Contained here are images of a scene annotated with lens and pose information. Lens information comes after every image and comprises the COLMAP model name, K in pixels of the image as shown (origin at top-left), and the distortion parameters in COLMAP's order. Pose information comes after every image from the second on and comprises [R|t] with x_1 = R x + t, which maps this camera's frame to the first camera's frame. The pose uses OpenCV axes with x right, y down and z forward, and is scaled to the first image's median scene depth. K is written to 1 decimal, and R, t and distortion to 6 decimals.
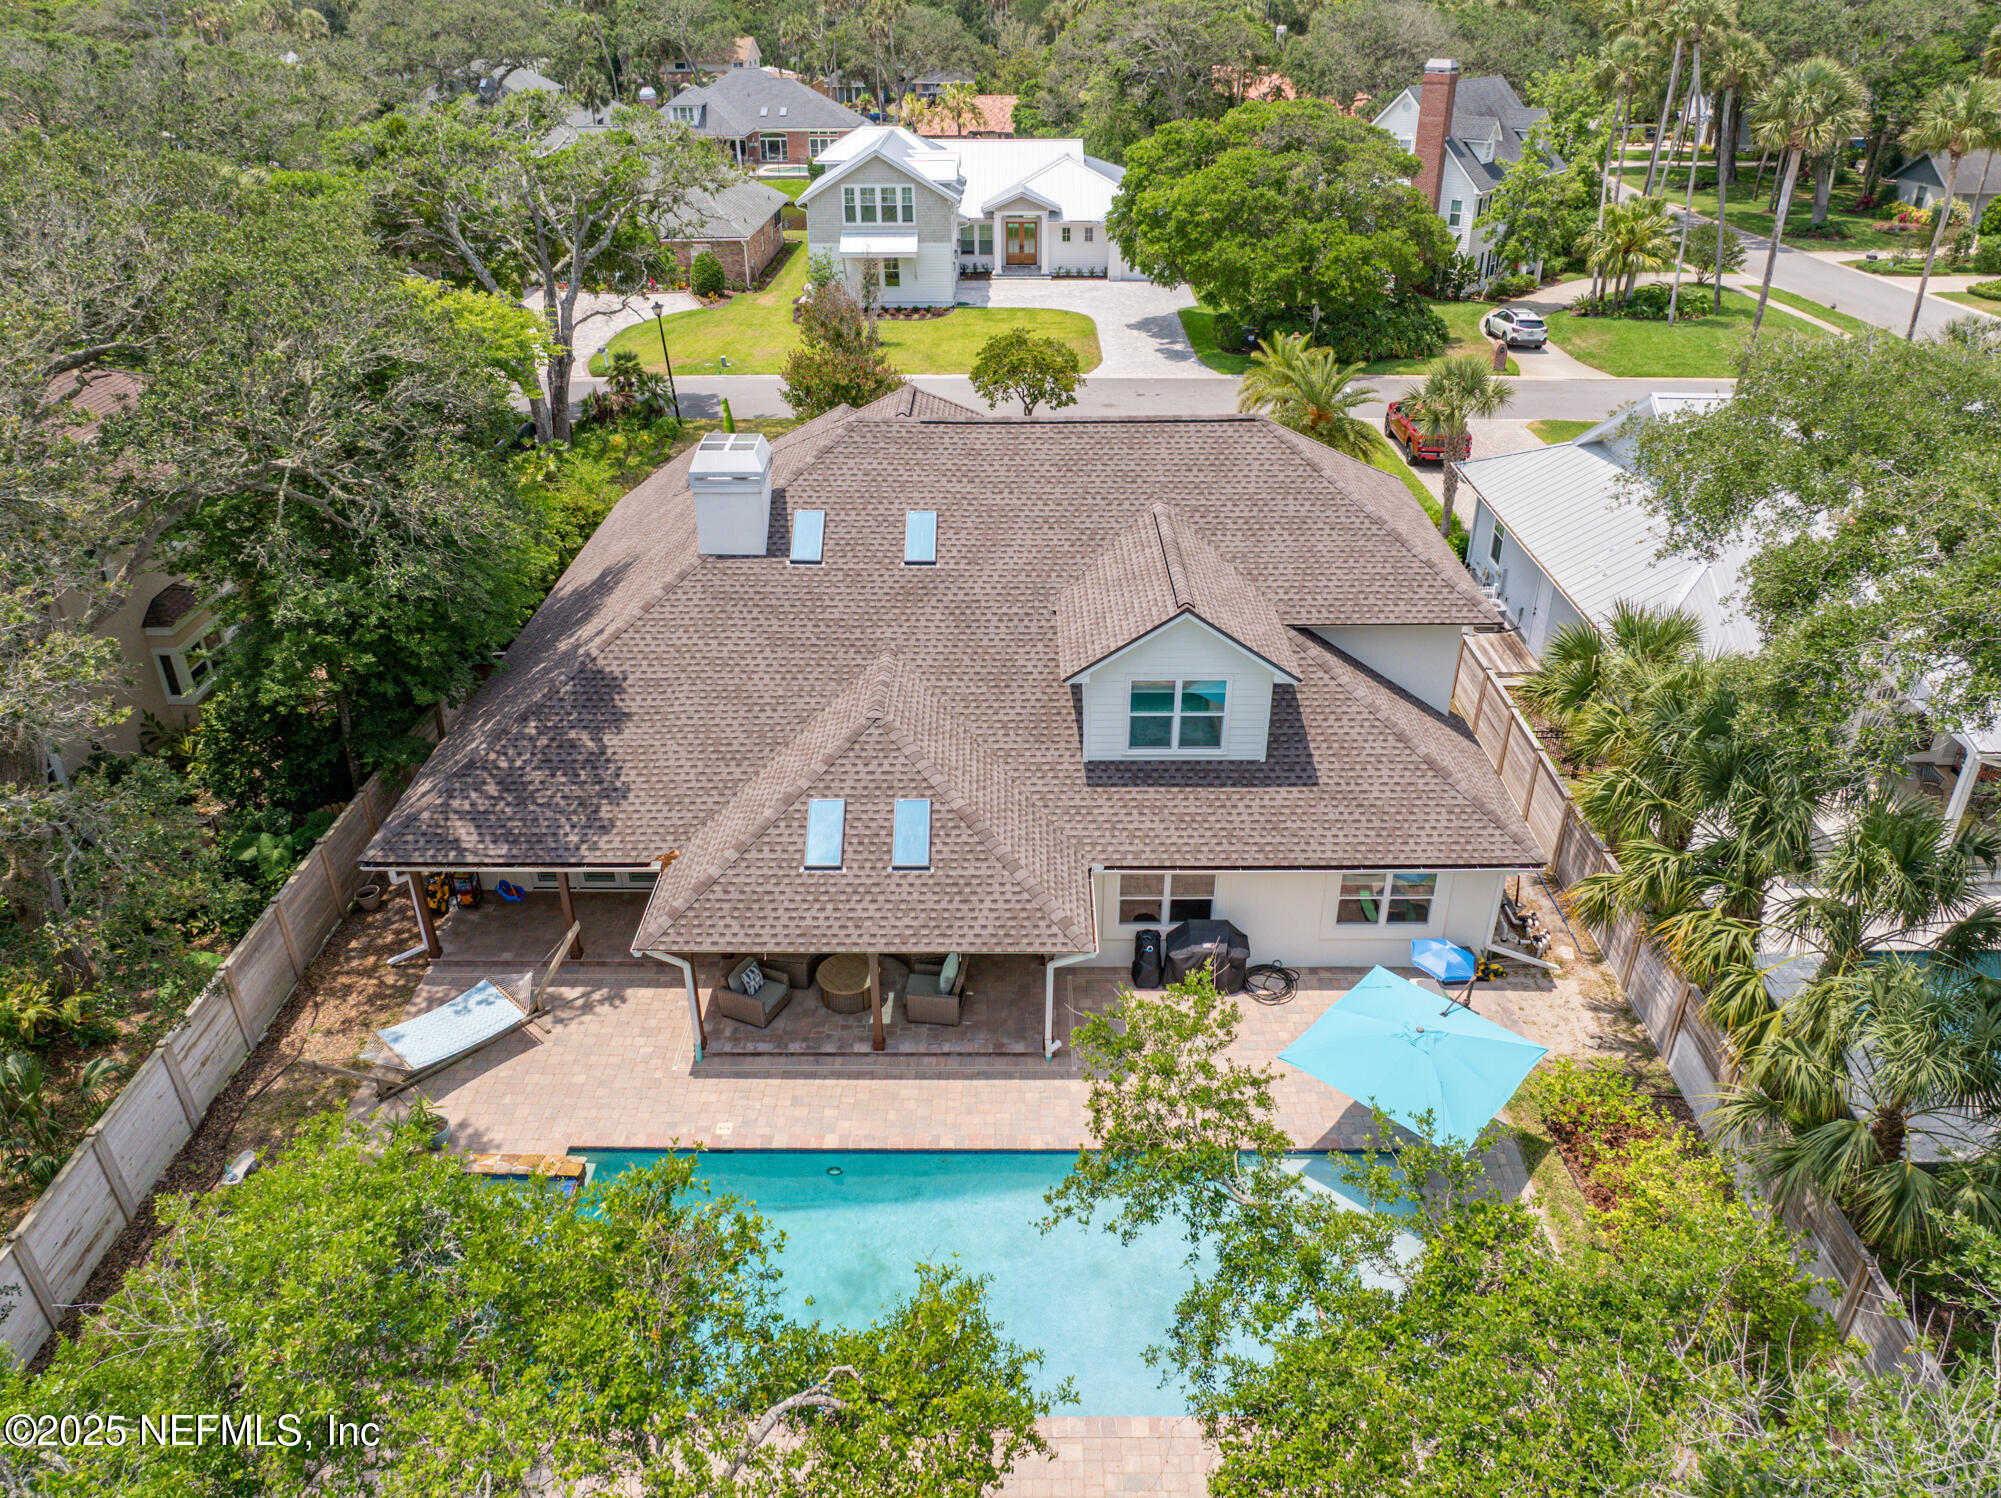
lens RADIAL K [[1409.0, 0, 1016.4], [0, 1409.0, 741.7], [0, 0, 1]] dist [-0.032851, -0.008811]
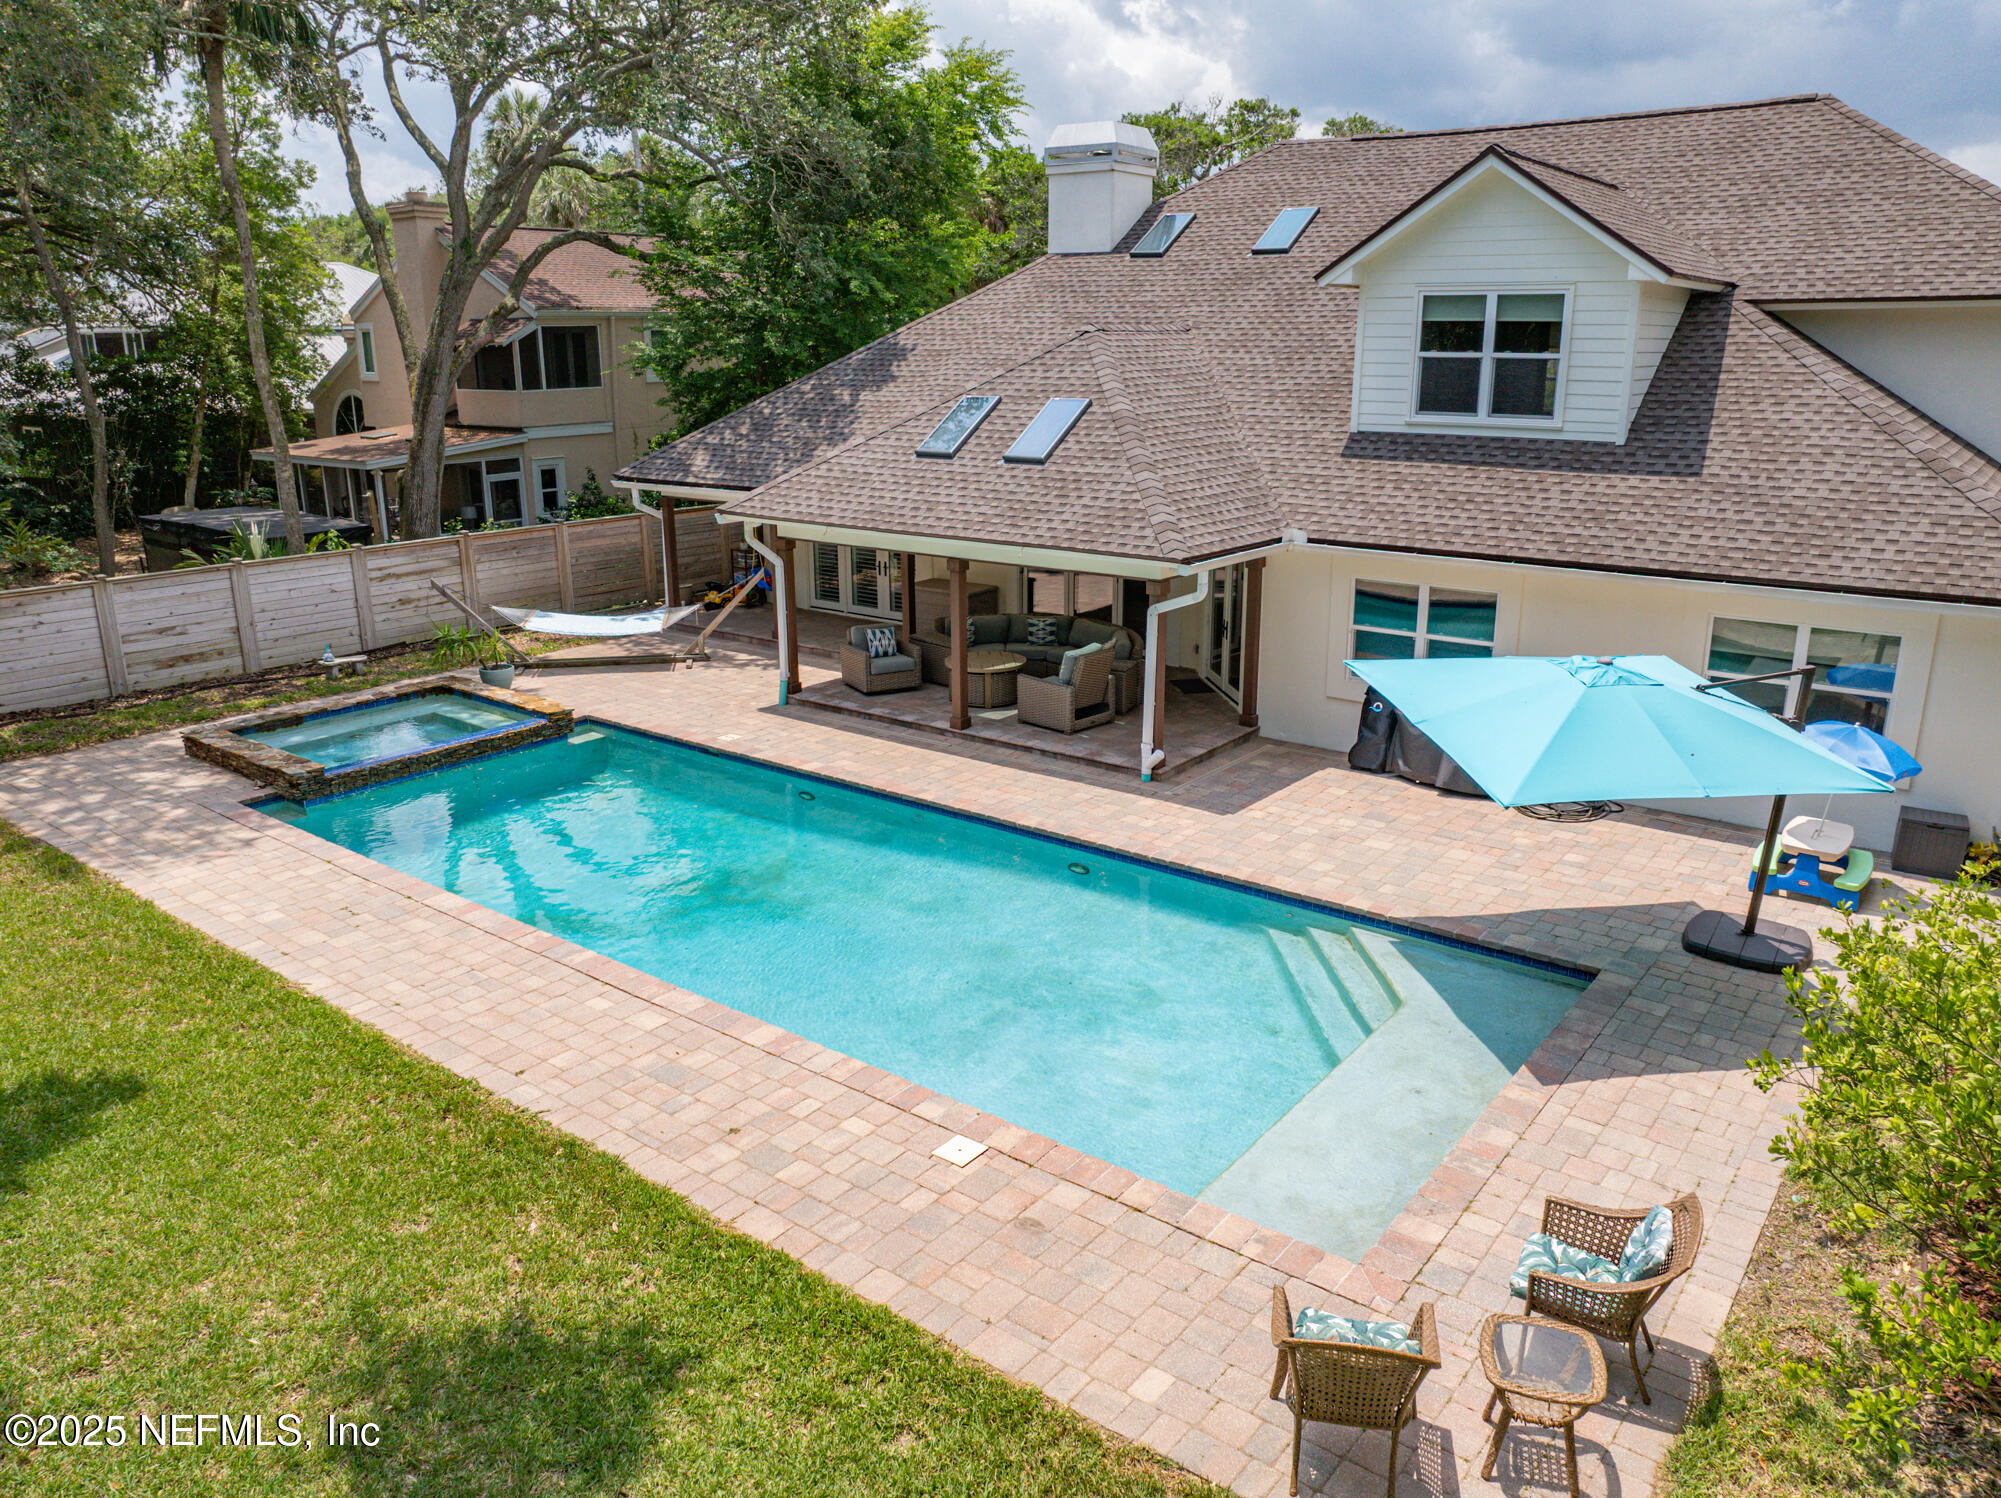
lens RADIAL K [[1409.0, 0, 1010.1], [0, 1409.0, 735.5], [0, 0, 1]] dist [-0.032851, -0.008811]
pose [[0.796400, 0.163995, -0.582111, 0.343393], [-0.293880, 0.946189, -0.135500, 0.300839], [0.528566, 0.278983, 0.801740, 0.398949]]
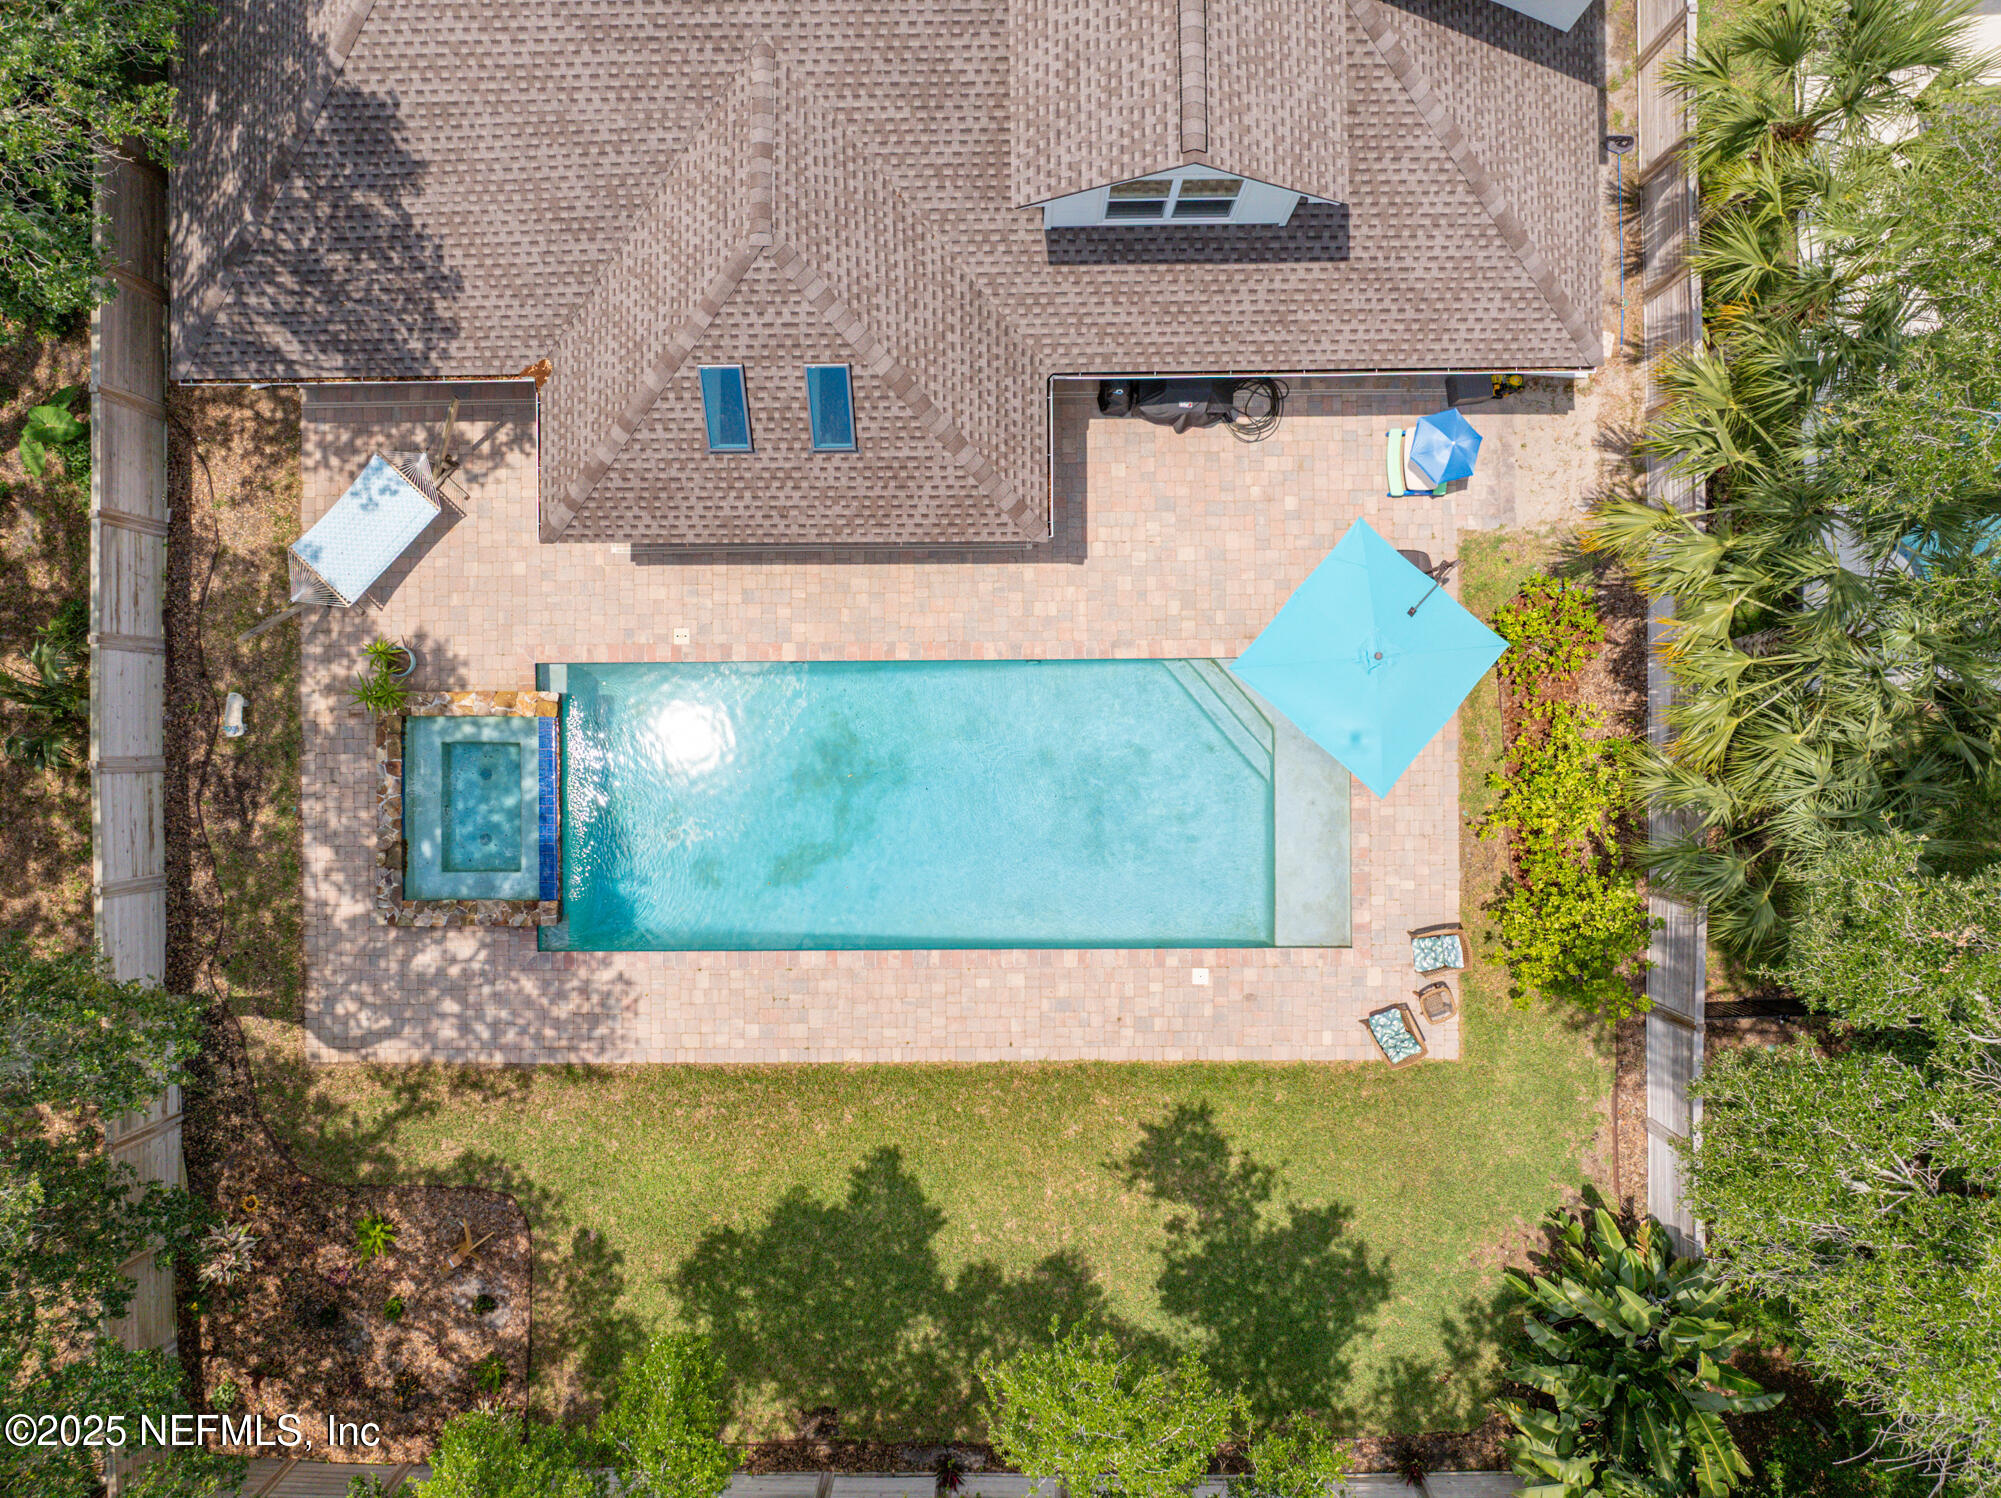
lens RADIAL K [[1409.0, 0, 1008.3], [0, 1409.0, 736.5], [0, 0, 1]] dist [-0.032851, -0.008811]
pose [[0.999924, -0.009772, -0.007545, 0.031261], [0.011332, 0.483965, 0.875014, -0.515525], [-0.004899, -0.875033, 0.484039, 0.398560]]
